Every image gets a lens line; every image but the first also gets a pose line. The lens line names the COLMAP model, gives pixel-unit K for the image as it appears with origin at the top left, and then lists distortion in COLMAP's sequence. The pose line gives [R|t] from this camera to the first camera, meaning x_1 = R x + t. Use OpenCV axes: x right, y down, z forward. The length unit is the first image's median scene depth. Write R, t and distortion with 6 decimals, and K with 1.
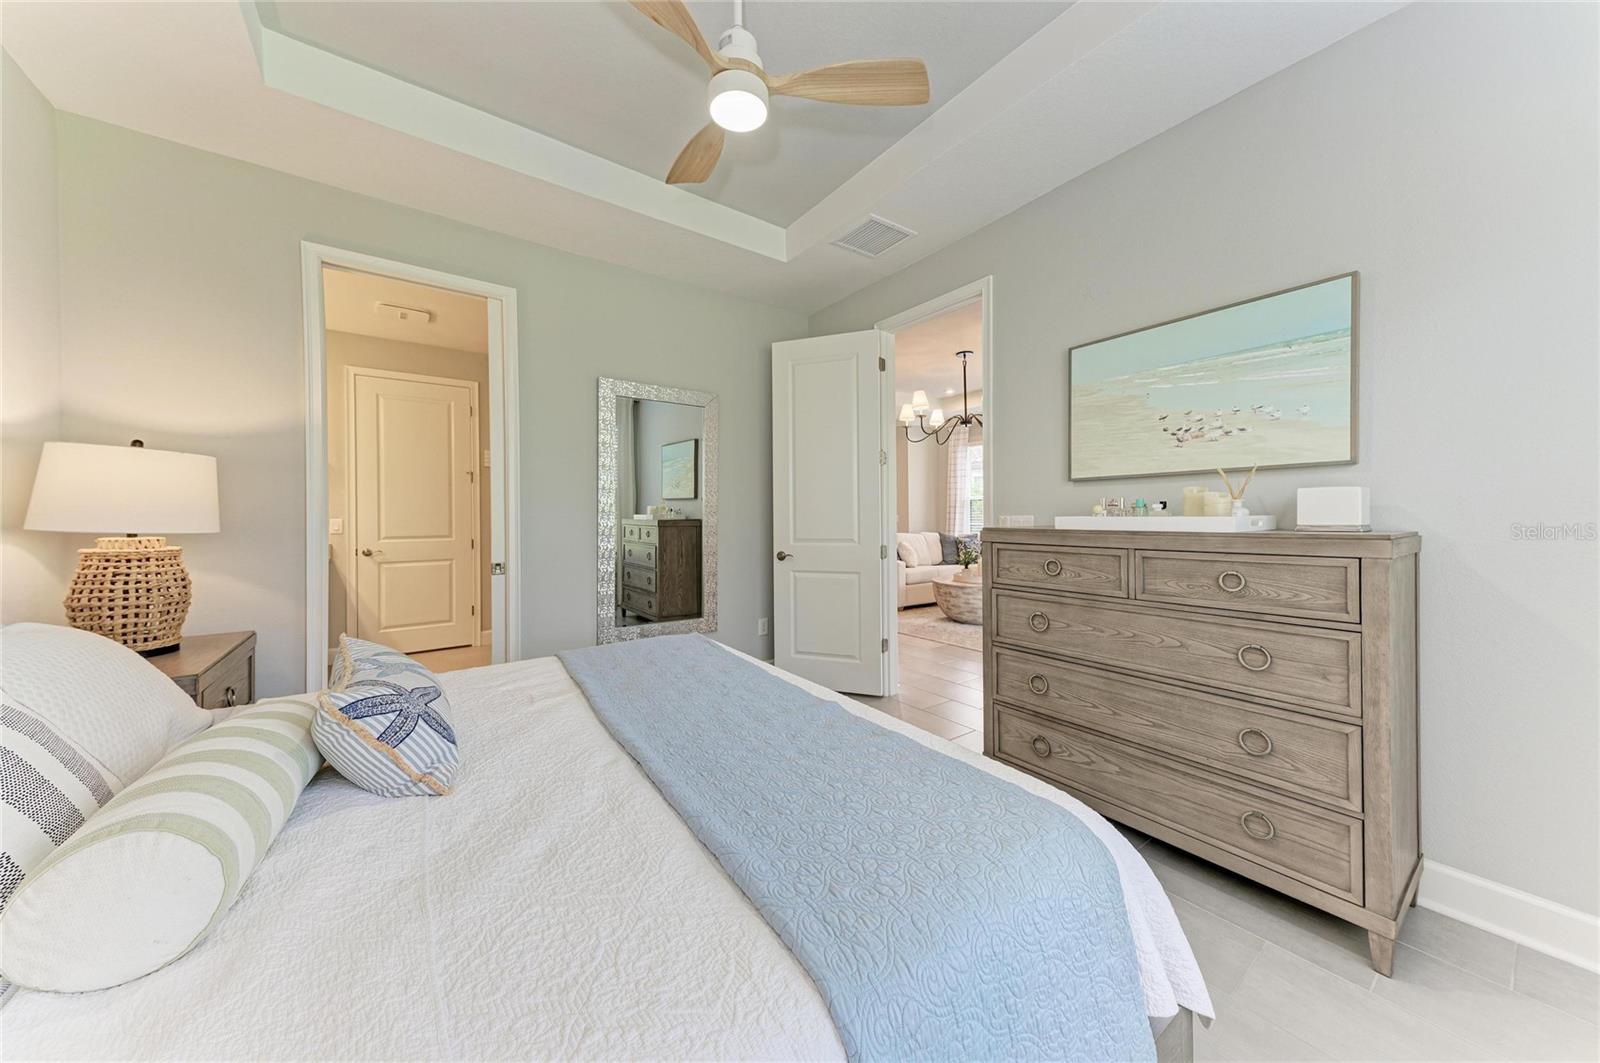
lens RADIAL K [[526.9, 0, 804.9], [0, 526.9, 519.0], [0, 0, 1]] dist [0.025210, -0.000011]
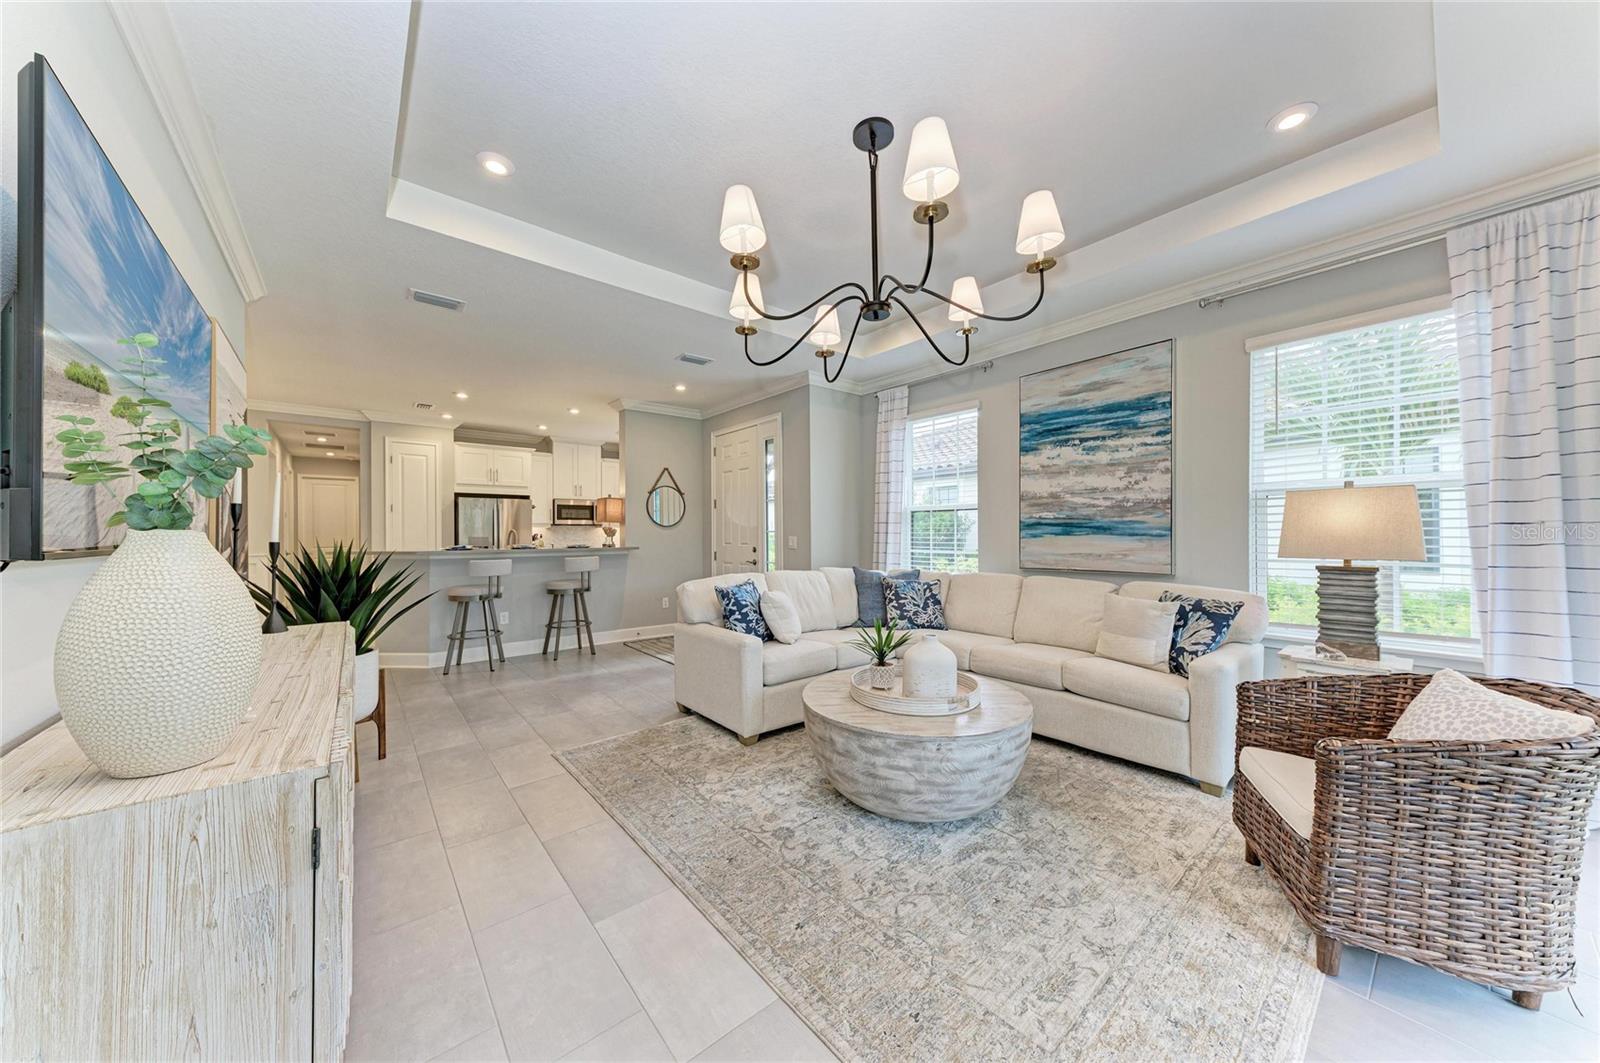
lens RADIAL K [[535.8, 0, 800.0], [0, 535.8, 531.5], [0, 0, 1]] dist [0.024570, -0.004786]
pose [[0.998116, 0.005895, 0.061069, 0.164490], [-0.005238, 0.999927, -0.010901, -0.006599], [-0.061129, 0.010561, 0.998074, 0.439609]]
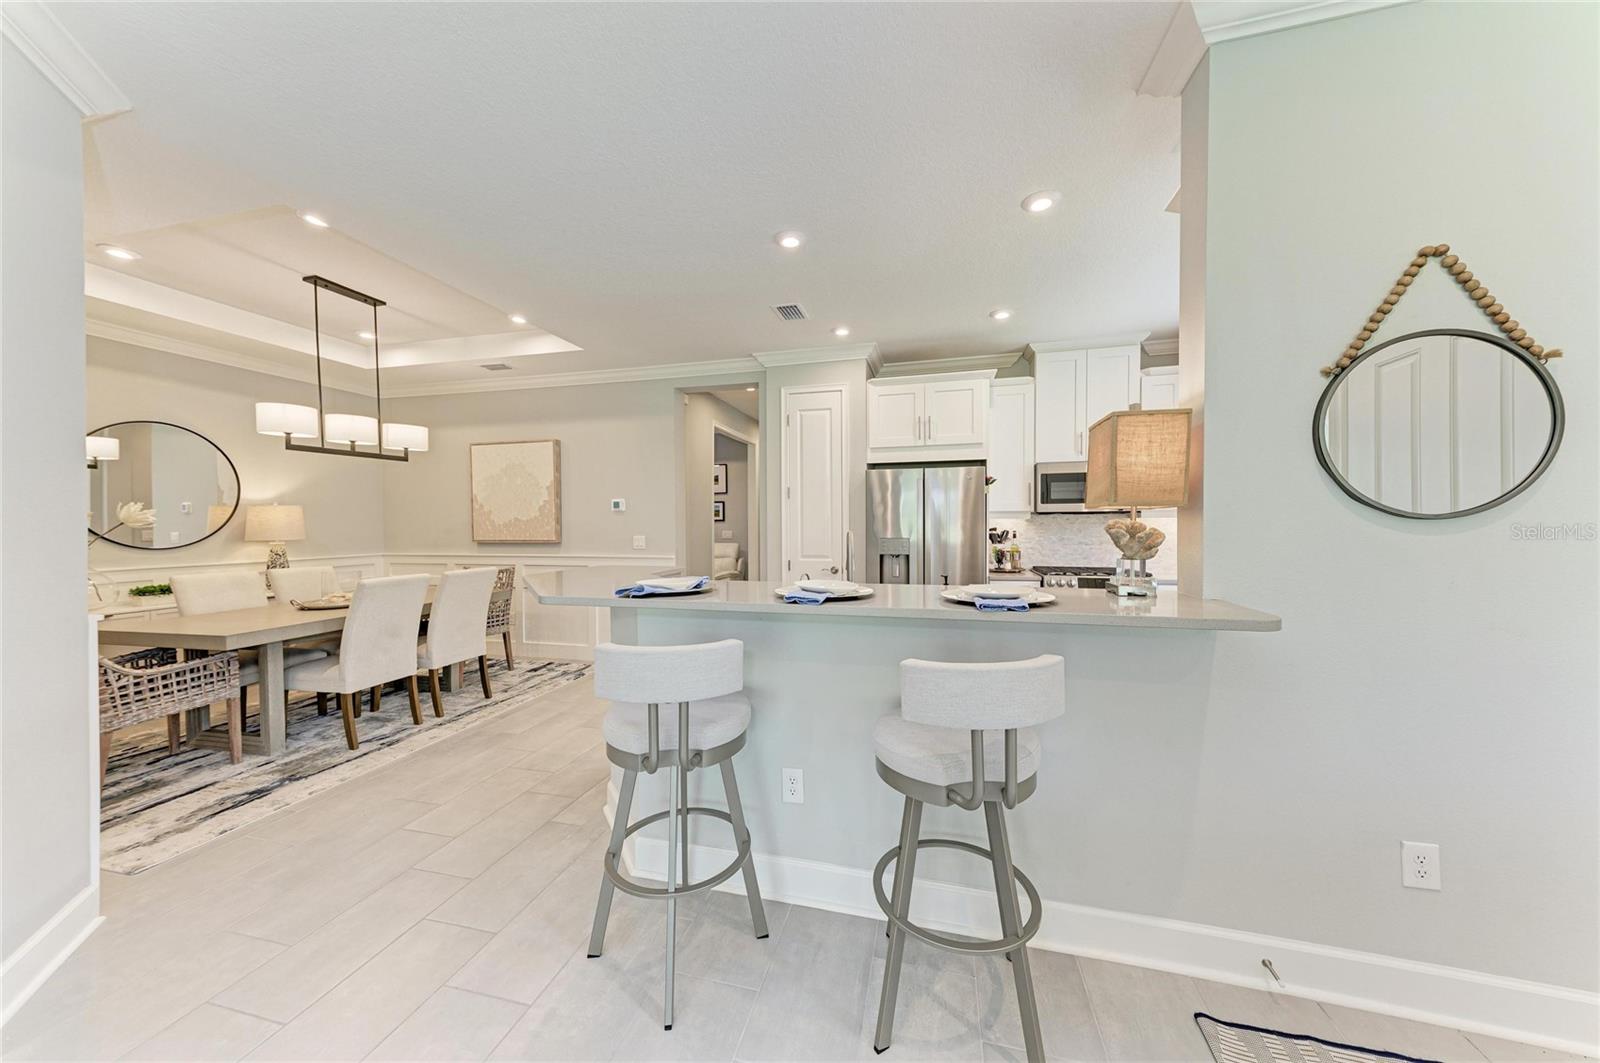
lens RADIAL K [[532.3, 0, 804.8], [0, 532.3, 528.7], [0, 0, 1]] dist [0.001512, -0.000123]
pose [[0.636780, 0.014186, -0.770915, 0.011216], [-0.003190, 0.999871, 0.015763, -0.021678], [0.771039, -0.007578, 0.636742, 1.014364]]
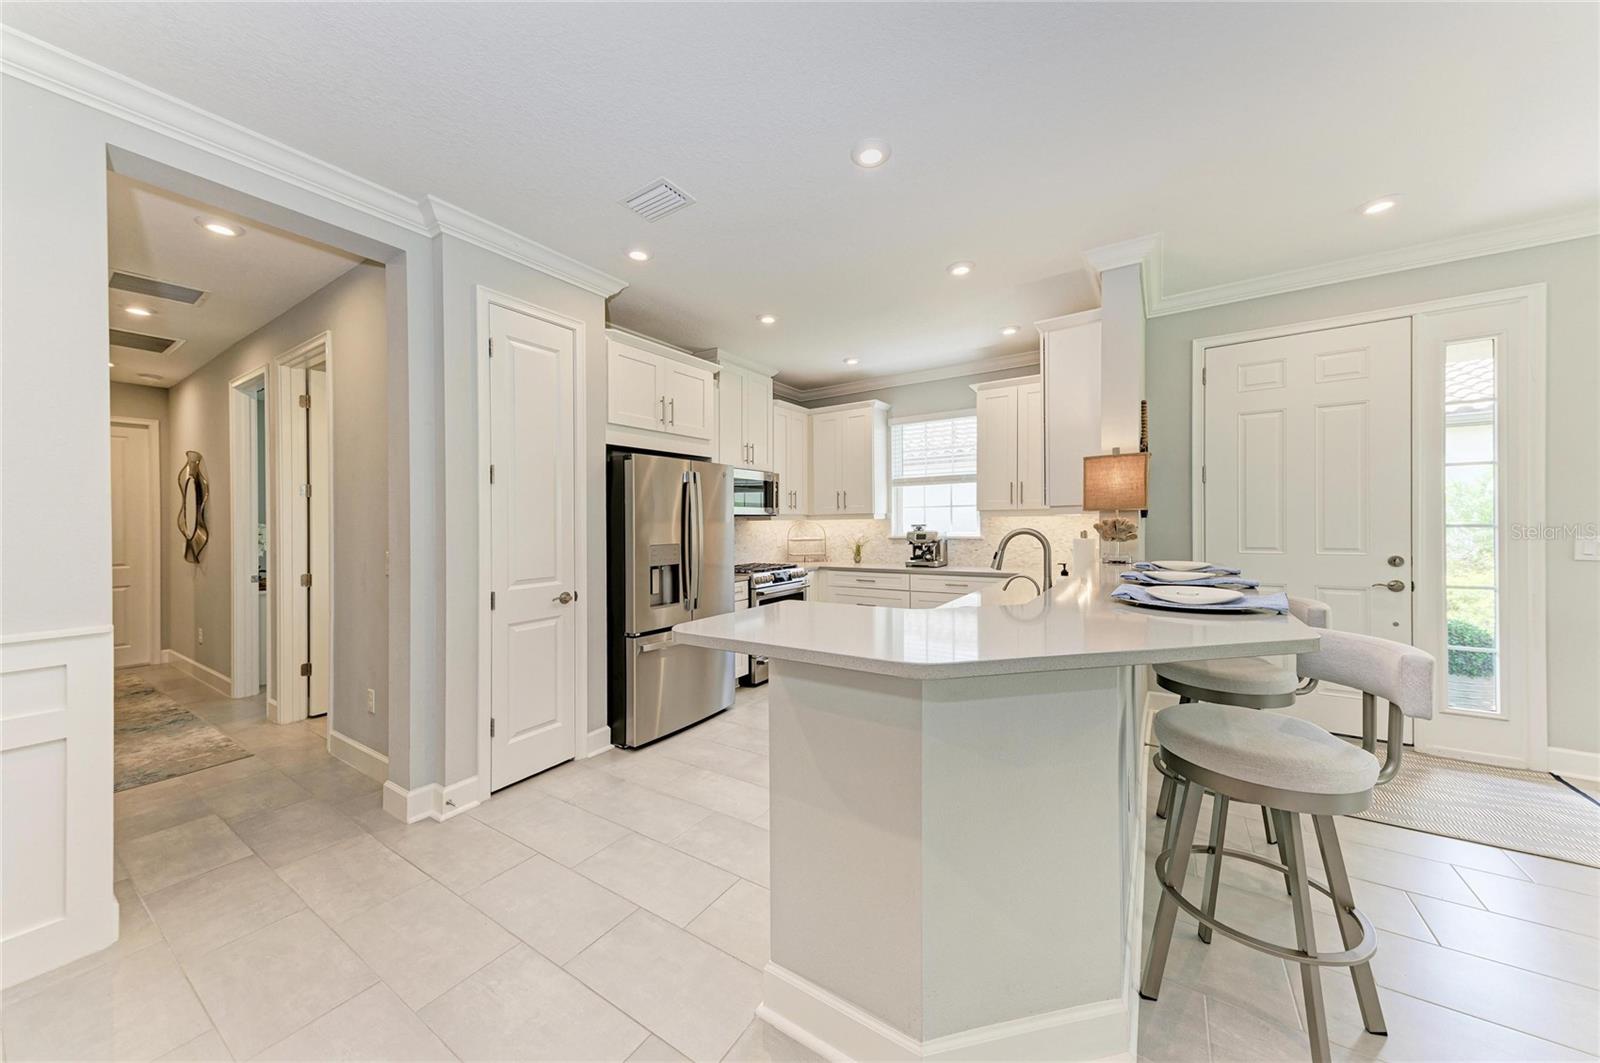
lens RADIAL K [[551.9, 0, 811.2], [0, 551.9, 526.2], [0, 0, 1]] dist [0.026735, -0.006767]
pose [[0.933839, -0.007021, 0.357624, -0.393541], [0.007789, 0.999969, -0.000706, -0.017605], [-0.357608, 0.003445, 0.933866, 0.974228]]
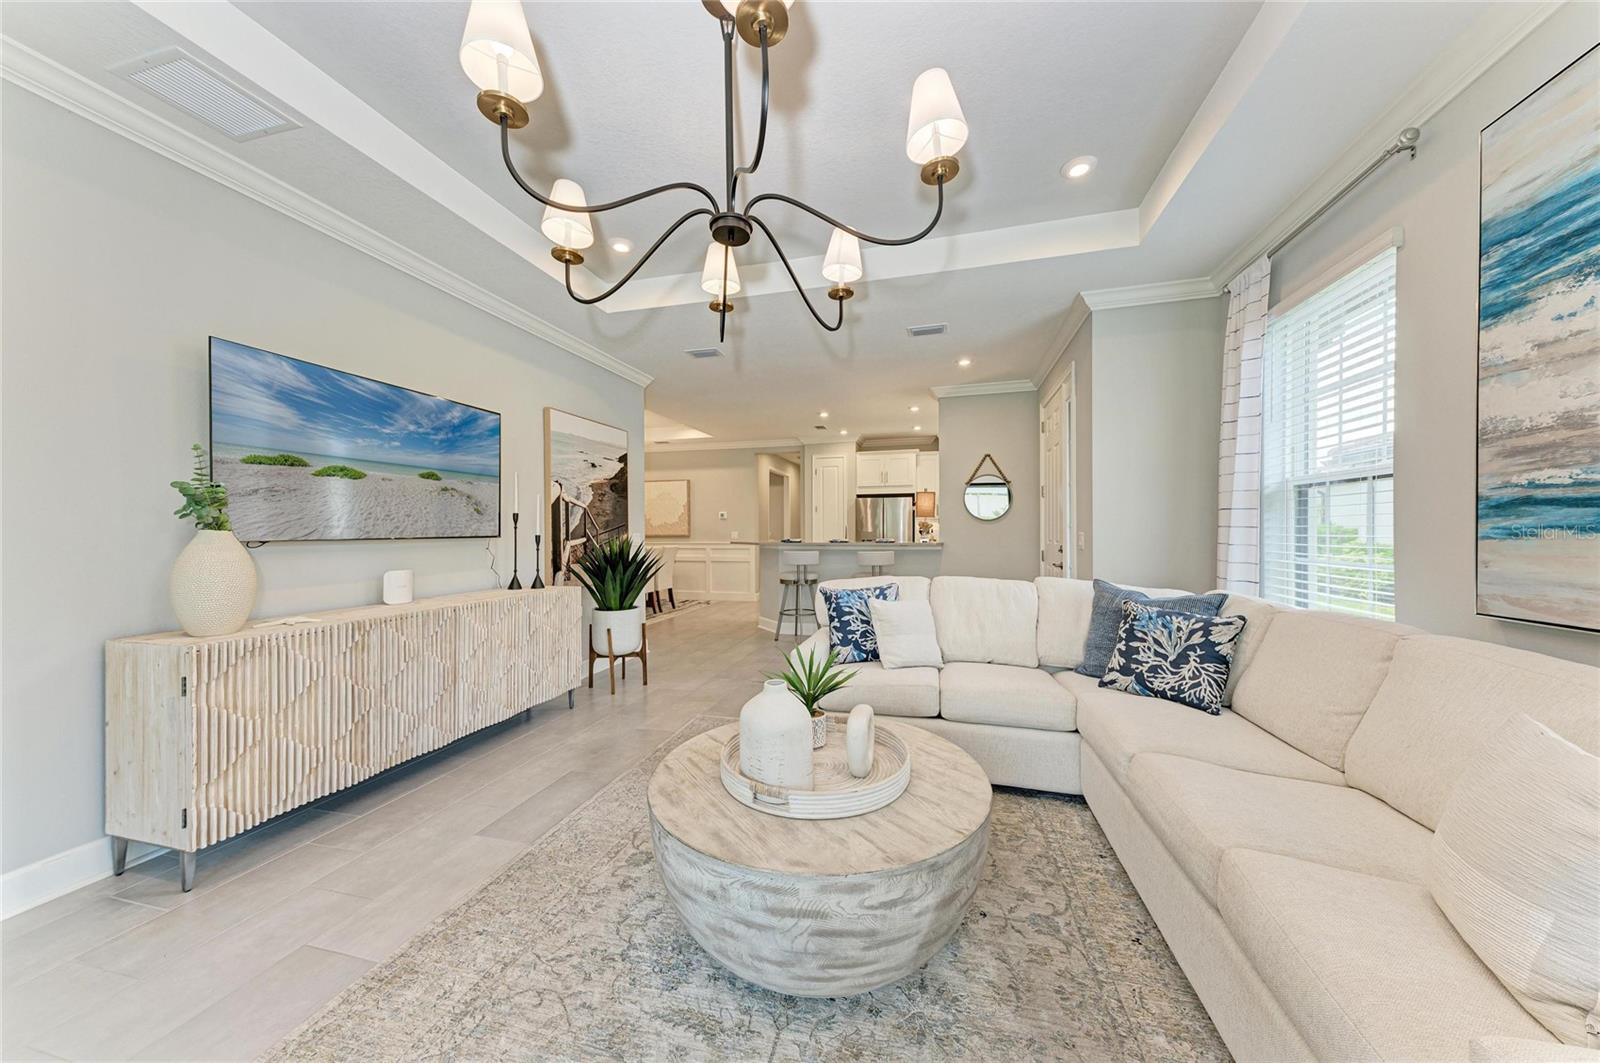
lens RADIAL K [[535.8, 0, 800.0], [0, 535.8, 531.5], [0, 0, 1]] dist [0.024570, -0.004786]
pose [[0.632436, 0.007390, -0.774577, 0.418980], [-0.005083, 0.999973, 0.005391, -0.009645], [0.774596, 0.000527, 0.632456, 0.617682]]
